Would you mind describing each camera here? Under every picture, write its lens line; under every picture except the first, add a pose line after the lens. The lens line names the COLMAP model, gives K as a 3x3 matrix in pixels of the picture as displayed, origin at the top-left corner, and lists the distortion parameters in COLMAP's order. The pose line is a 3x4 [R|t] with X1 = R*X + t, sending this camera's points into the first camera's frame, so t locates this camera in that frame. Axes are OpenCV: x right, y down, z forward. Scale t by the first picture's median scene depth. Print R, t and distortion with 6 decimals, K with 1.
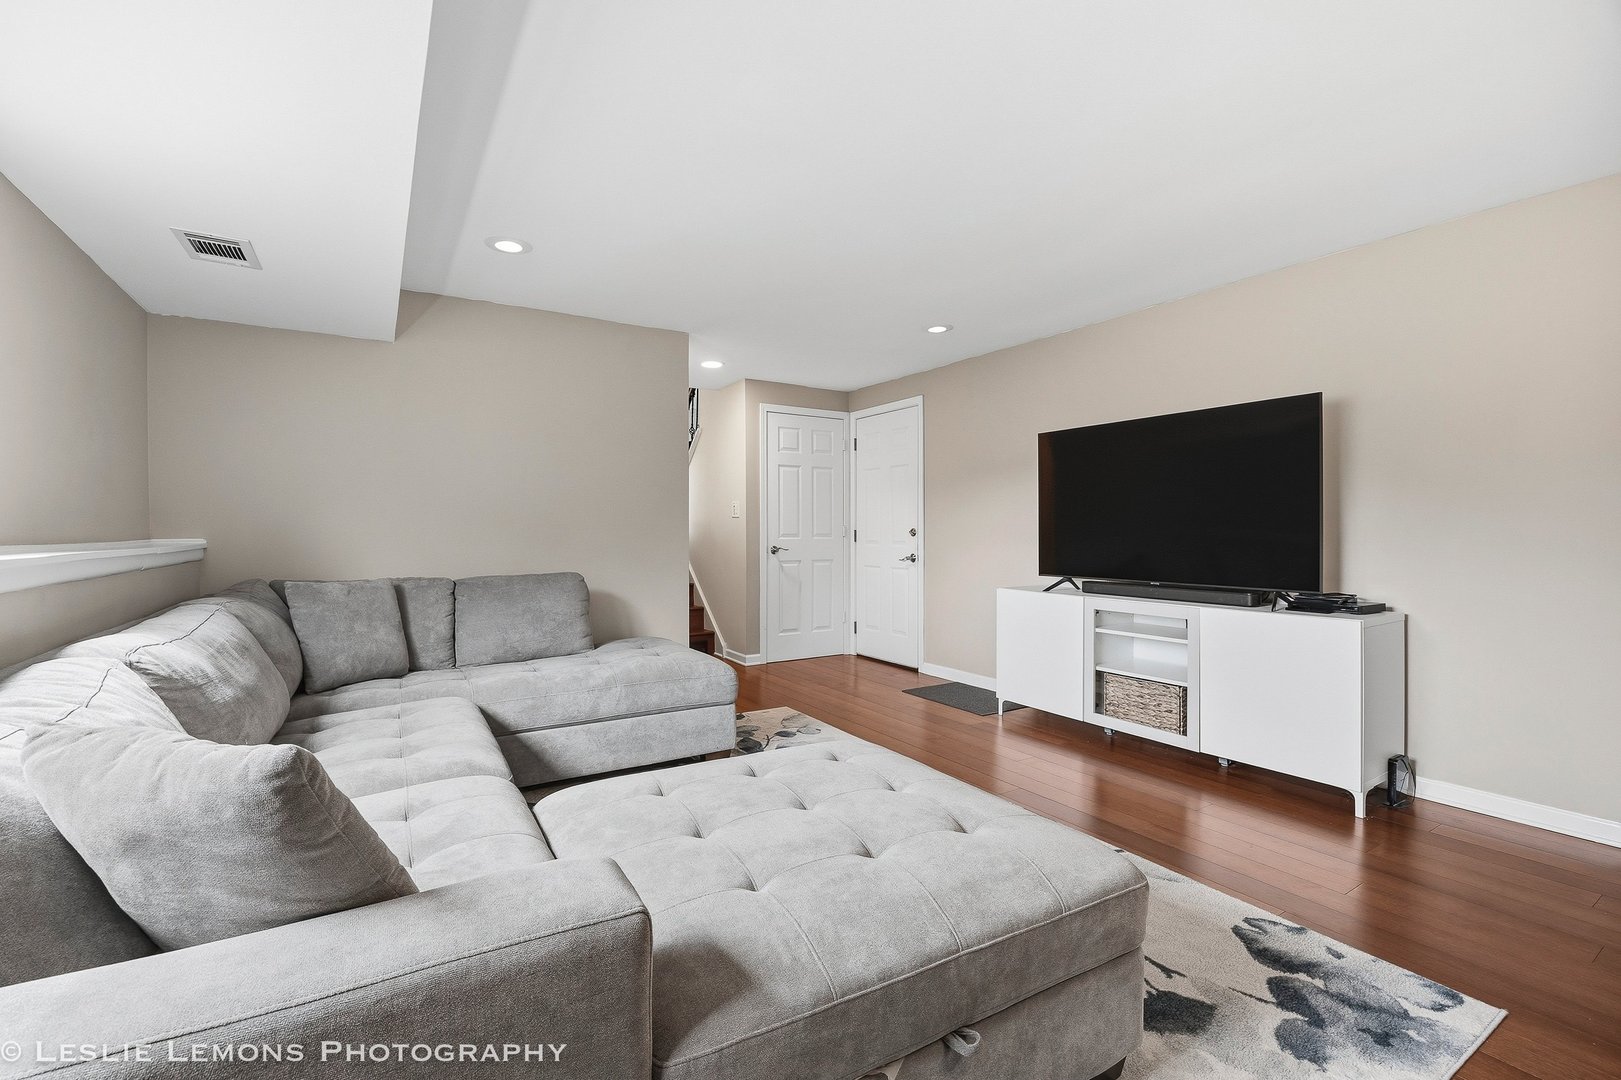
lens RADIAL K [[635.2, 0, 814.8], [0, 635.2, 535.5], [0, 0, 1]] dist [-0.000261, -0.000139]
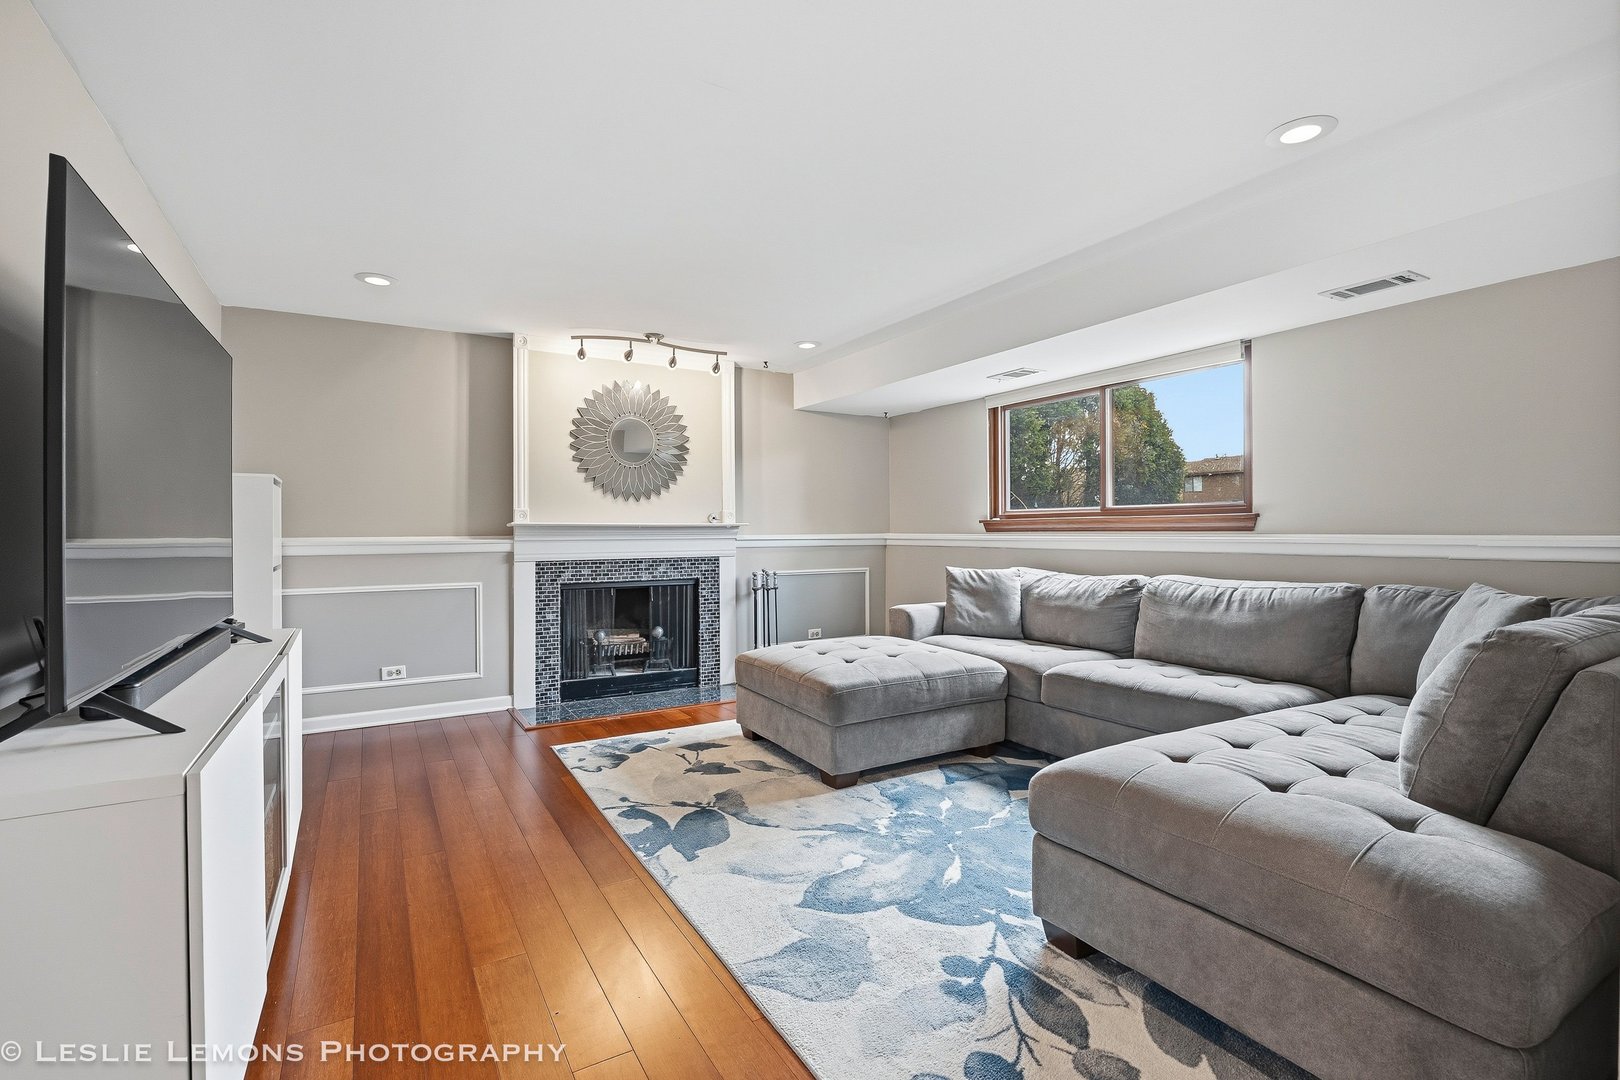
lens RADIAL K [[634.8, 0, 814.3], [0, 634.8, 535.5], [0, 0, 1]] dist [-0.000261, -0.000139]
pose [[-0.999610, 0.006355, 0.027180, 0.091992], [0.006412, 0.999977, 0.002015, 0.008621], [-0.027167, 0.002188, -0.999629, 2.884231]]
